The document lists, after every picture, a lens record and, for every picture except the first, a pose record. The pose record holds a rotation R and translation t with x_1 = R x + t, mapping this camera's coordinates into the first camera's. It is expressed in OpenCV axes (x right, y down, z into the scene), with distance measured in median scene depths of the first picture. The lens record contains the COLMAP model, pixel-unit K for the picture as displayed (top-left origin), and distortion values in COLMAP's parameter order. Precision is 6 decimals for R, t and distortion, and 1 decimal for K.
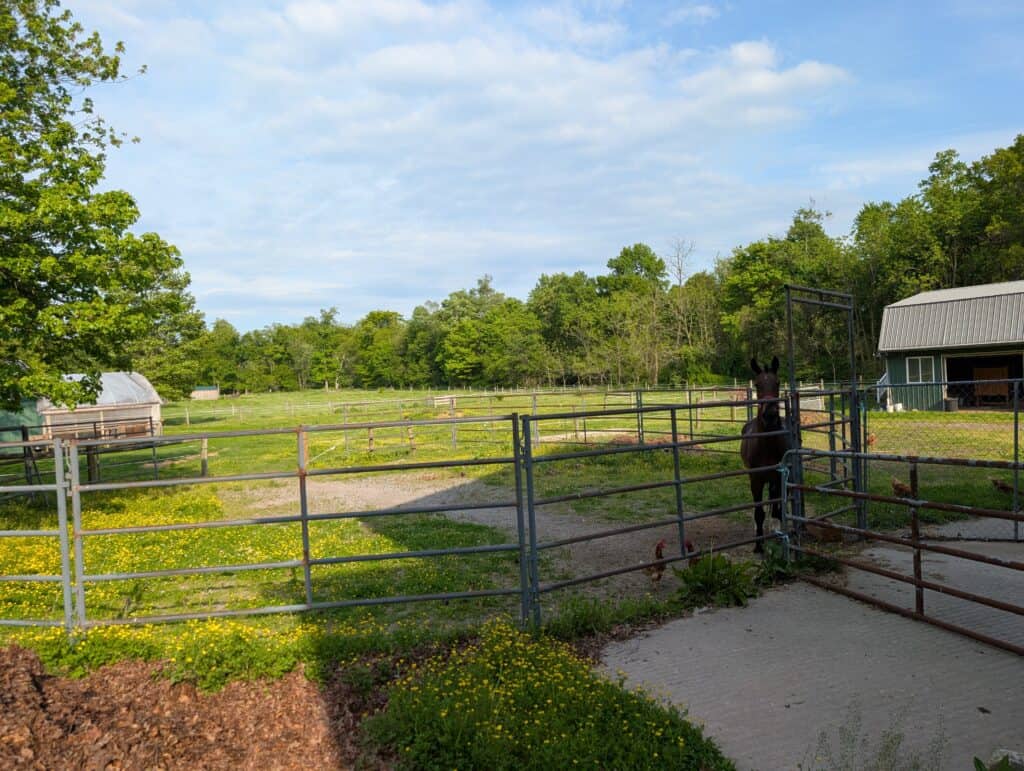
lens RADIAL K [[745.2, 0, 516.9], [0, 745.2, 390.2], [0, 0, 1]] dist [0.057279, 0.000070]
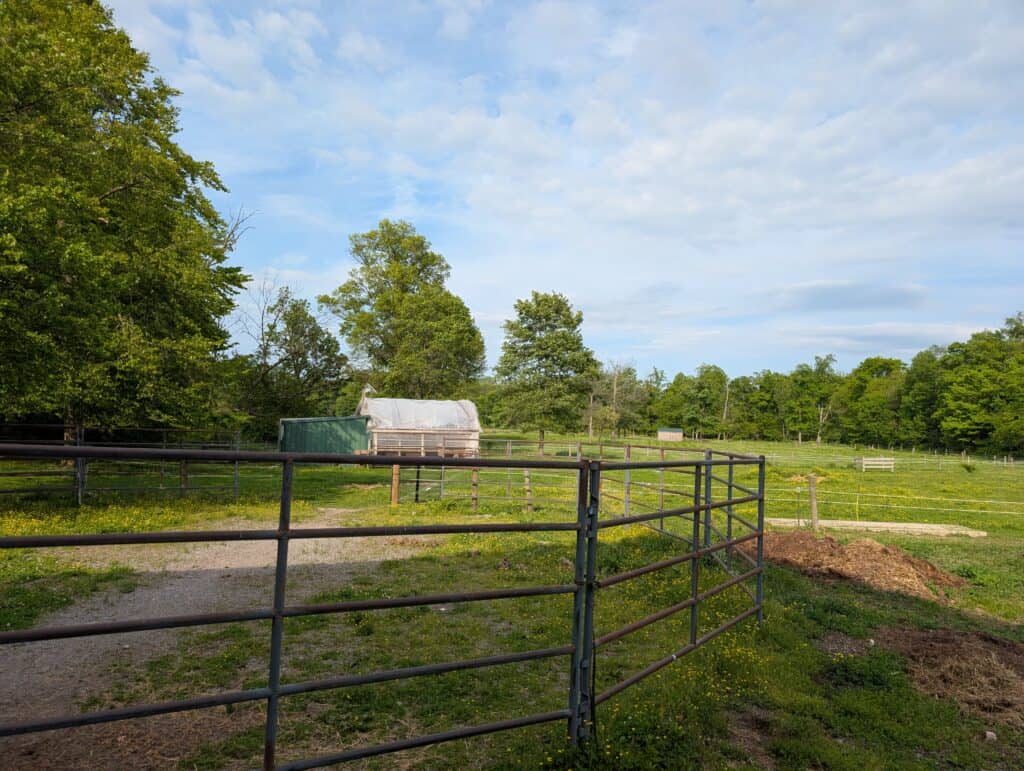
lens RADIAL K [[745.2, 0, 516.9], [0, 745.2, 390.2], [0, 0, 1]] dist [0.057279, 0.000070]
pose [[0.780588, 0.038561, -0.623856, 0.066368], [-0.079637, 0.996096, -0.038075, -0.001473], [0.619952, 0.079403, 0.780611, 0.078004]]
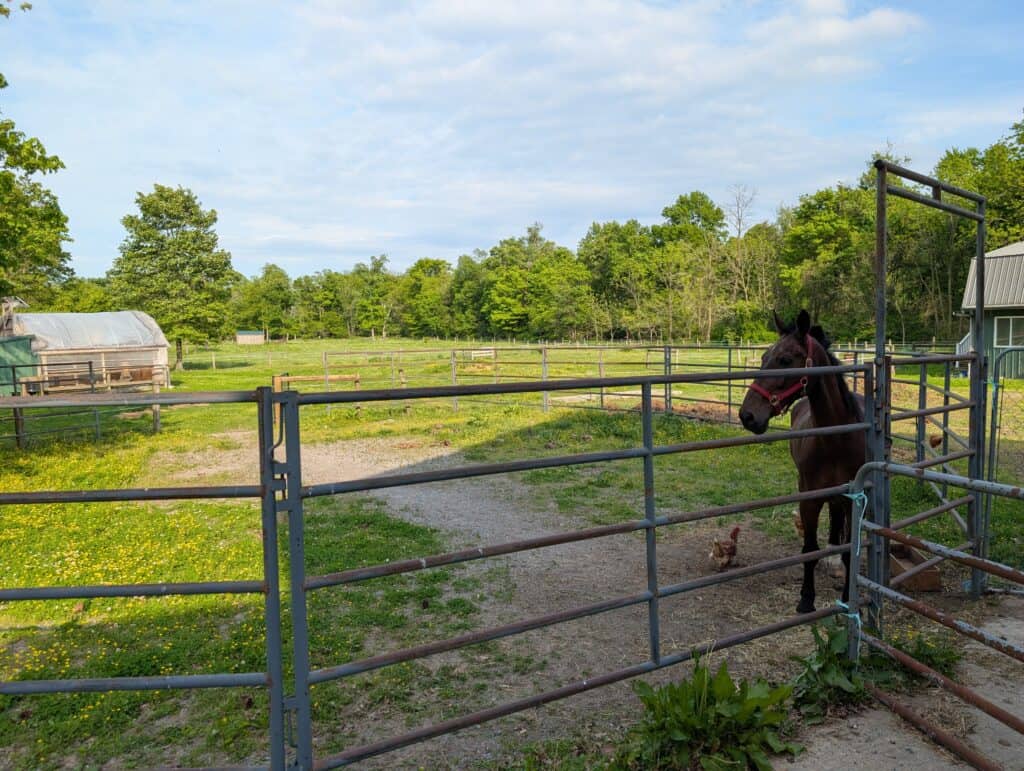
lens RADIAL K [[740.9, 0, 527.3], [0, 740.9, 390.7], [0, 0, 1]] dist [0.008028, 0.001698]
pose [[0.998112, 0.030180, -0.053491, 0.007345], [-0.026681, 0.997531, 0.064968, 0.000049], [0.055319, -0.063418, 0.996453, 0.037636]]
